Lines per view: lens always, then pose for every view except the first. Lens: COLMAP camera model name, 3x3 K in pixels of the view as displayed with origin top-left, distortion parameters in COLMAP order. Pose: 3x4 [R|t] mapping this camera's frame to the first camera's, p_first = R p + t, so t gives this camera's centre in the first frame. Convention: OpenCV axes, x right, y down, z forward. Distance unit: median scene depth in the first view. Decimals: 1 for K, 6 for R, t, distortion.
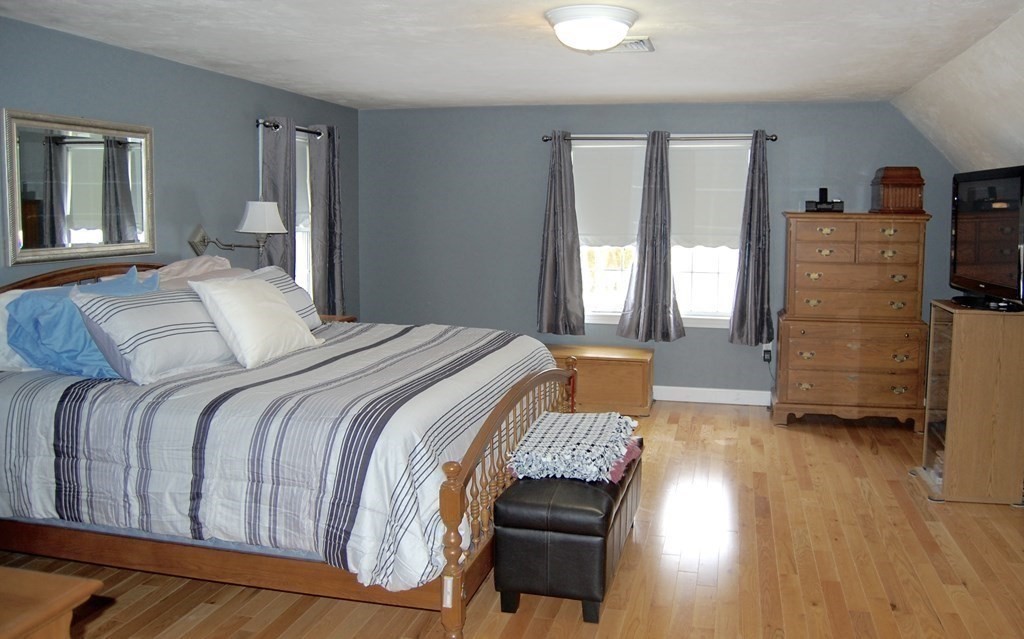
lens RADIAL K [[886.4, 0, 512.0], [0, 886.4, 319.5], [0, 0, 1]] dist [-0.010555, -0.012421]
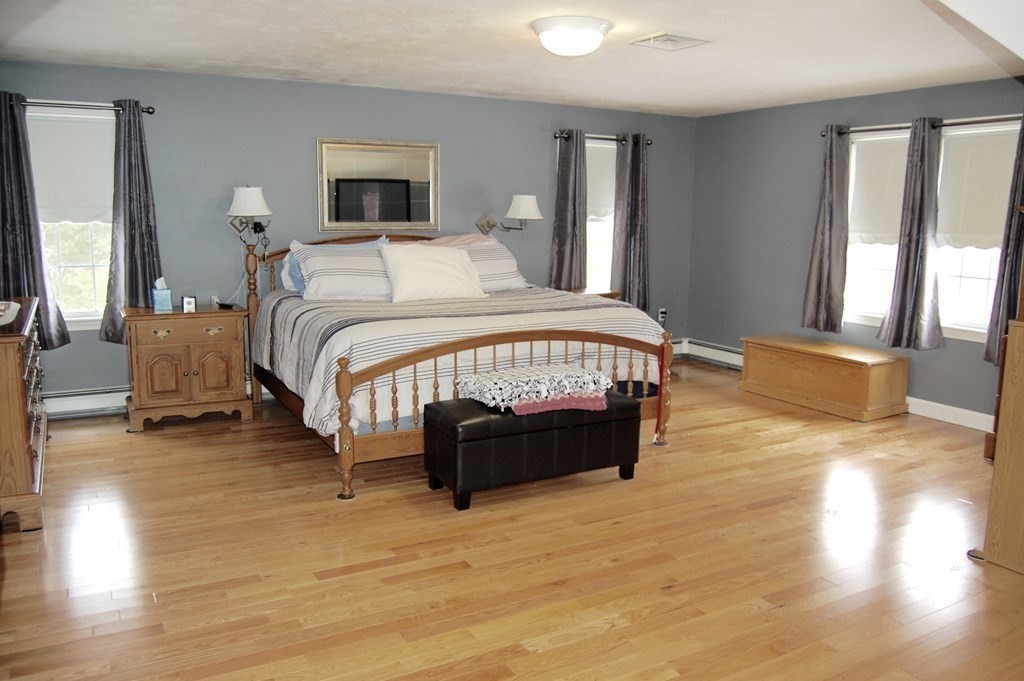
lens RADIAL K [[790.9, 0, 511.1], [0, 790.9, 353.0], [0, 0, 1]] dist [0.011097, 0.004009]
pose [[0.686823, 0.135526, -0.714078, 0.483646], [-0.105778, 0.990640, 0.086275, 0.001391], [0.719087, 0.016279, 0.694730, 0.129003]]
